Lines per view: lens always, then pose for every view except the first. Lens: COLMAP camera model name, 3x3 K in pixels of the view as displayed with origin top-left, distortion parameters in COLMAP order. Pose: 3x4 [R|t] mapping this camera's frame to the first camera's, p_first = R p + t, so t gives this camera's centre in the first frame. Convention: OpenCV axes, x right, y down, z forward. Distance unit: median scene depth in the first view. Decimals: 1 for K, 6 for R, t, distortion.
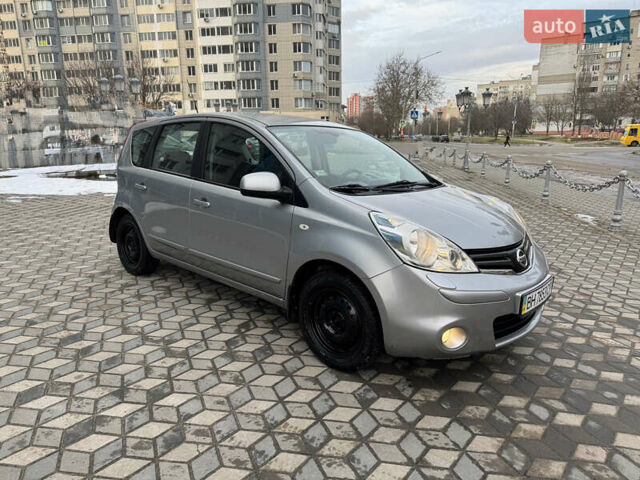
lens RADIAL K [[448.6, 0, 316.3], [0, 448.6, 241.0], [0, 0, 1]] dist [0.039947, -0.050167]
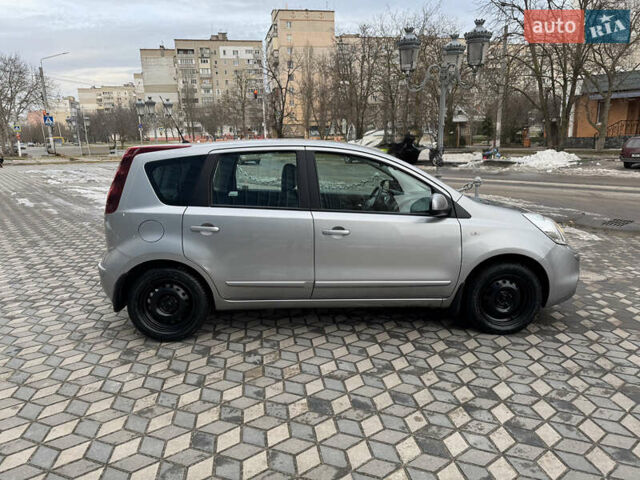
lens RADIAL K [[448.6, 0, 316.7], [0, 448.6, 240.4], [0, 0, 1]] dist [0.039947, -0.050167]
pose [[0.699594, -0.166285, 0.694923, -1.125134], [0.175832, 0.982702, 0.058134, -0.152031], [-0.692569, 0.081519, 0.716731, 0.364550]]
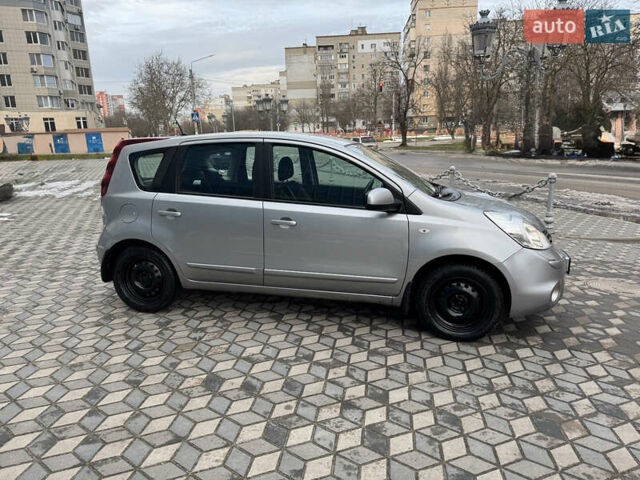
lens RADIAL K [[448.6, 0, 322.2], [0, 448.6, 240.9], [0, 0, 1]] dist [0.039947, -0.050167]
pose [[0.869722, -0.129539, 0.476239, -0.768995], [0.130787, 0.990935, 0.030690, -0.071566], [-0.475898, 0.035594, 0.878780, 0.070240]]
